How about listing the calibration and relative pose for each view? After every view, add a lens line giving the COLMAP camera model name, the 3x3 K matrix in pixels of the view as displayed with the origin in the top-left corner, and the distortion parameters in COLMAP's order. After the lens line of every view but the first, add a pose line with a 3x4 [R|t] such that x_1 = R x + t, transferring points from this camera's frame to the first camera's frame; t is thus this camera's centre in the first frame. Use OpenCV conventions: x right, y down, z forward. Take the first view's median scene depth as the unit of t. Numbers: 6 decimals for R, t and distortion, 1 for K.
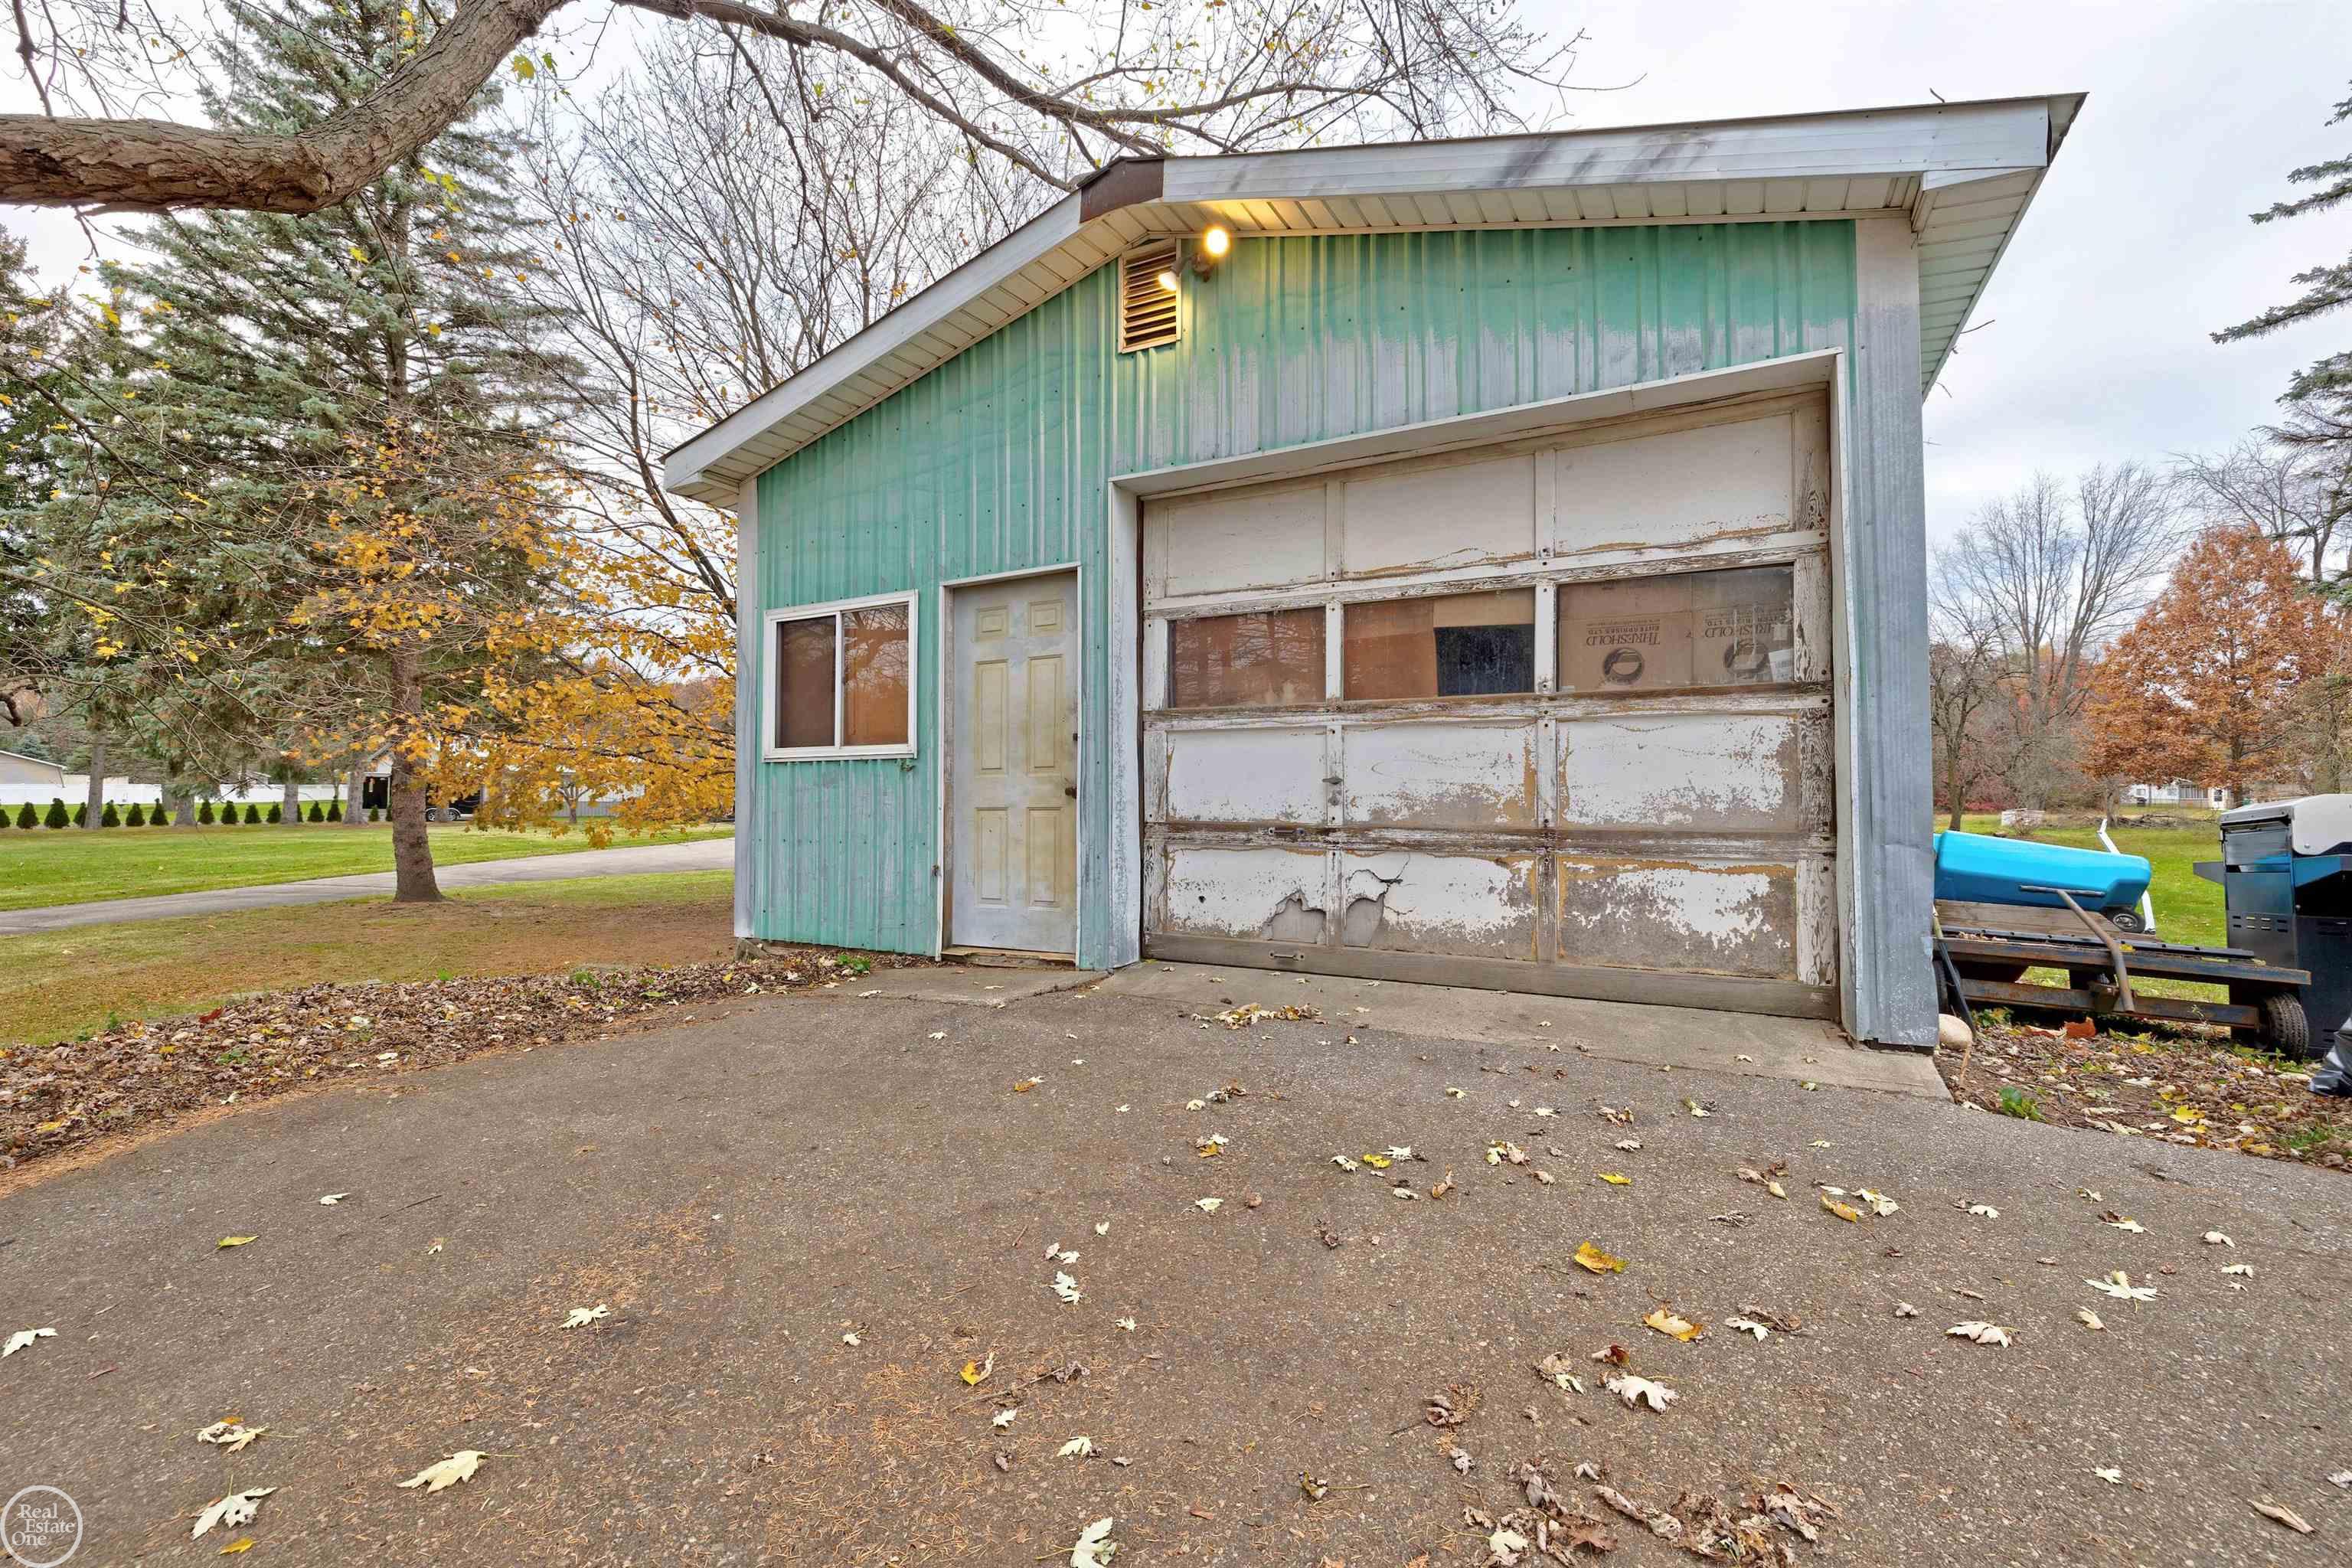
lens RADIAL K [[1009.0, 0, 1174.6], [0, 1009.0, 779.4], [0, 0, 1]] dist [0.000855, -0.000175]
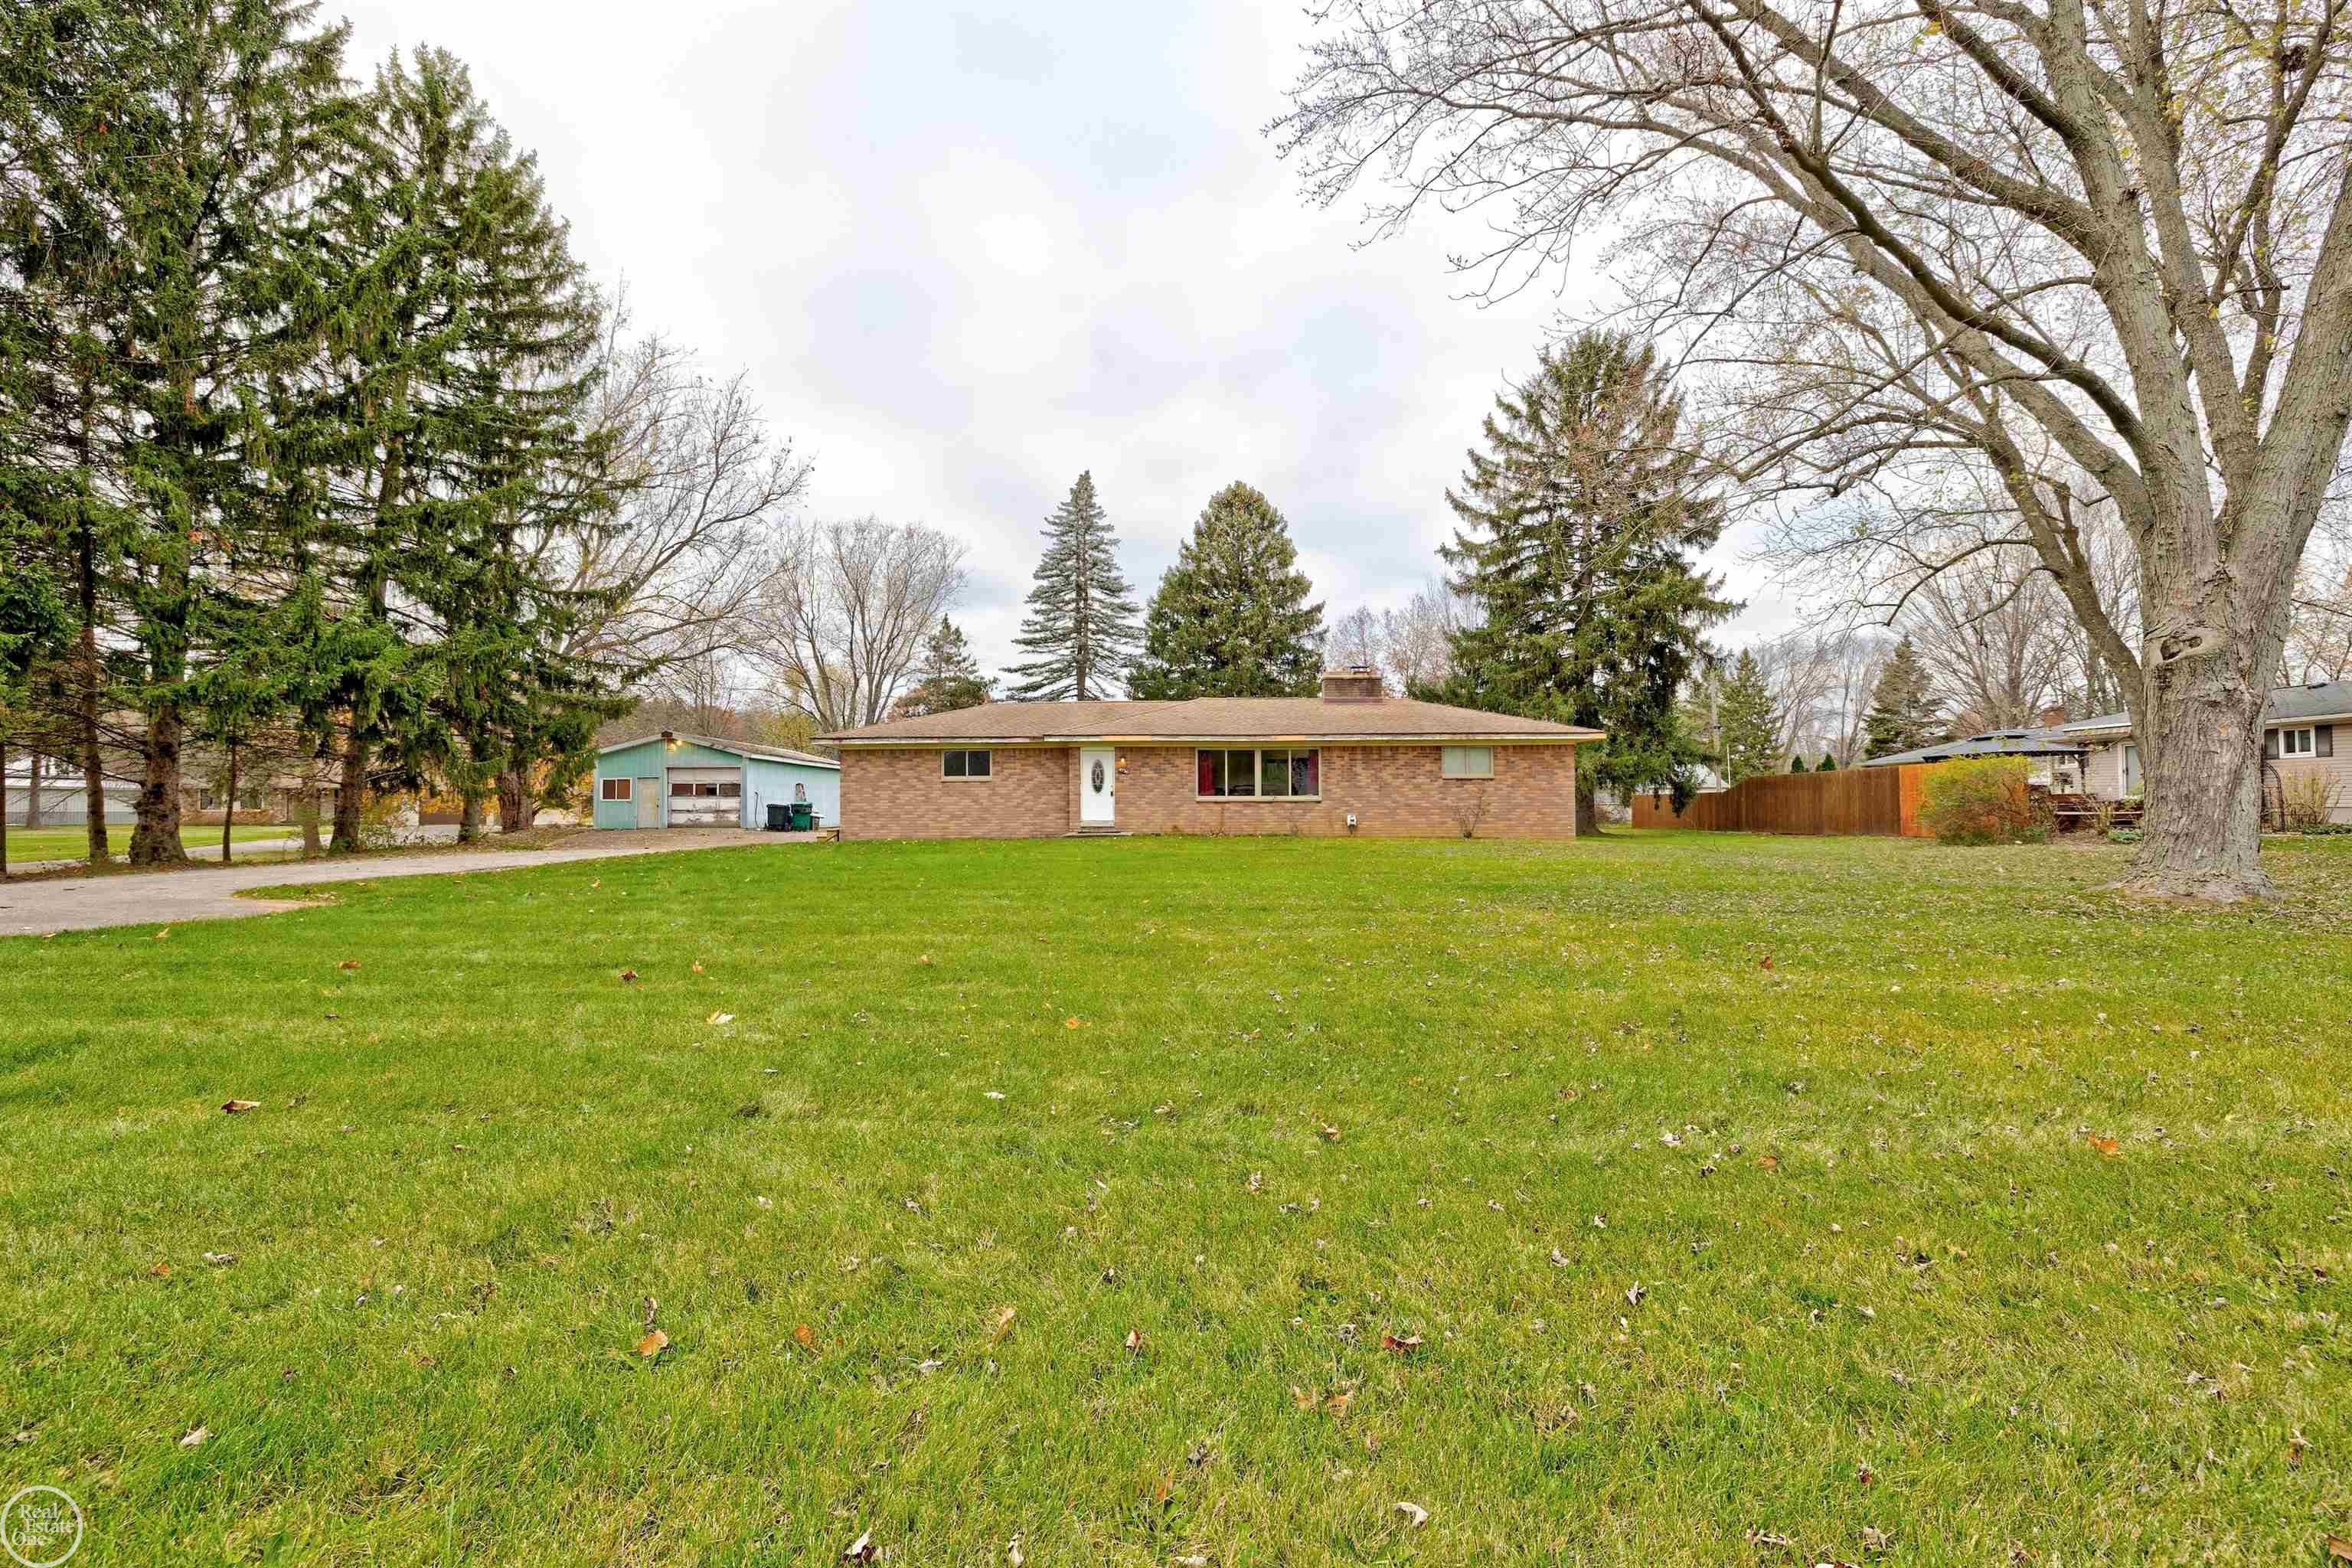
lens RADIAL K [[1009.0, 0, 1177.2], [0, 1009.0, 791.8], [0, 0, 1]] dist [0.000855, -0.000175]
pose [[0.887288, 0.005701, 0.461181, -0.149710], [-0.004747, 0.999984, -0.003228, -0.099487], [-0.461192, 0.000675, 0.887300, -8.326536]]
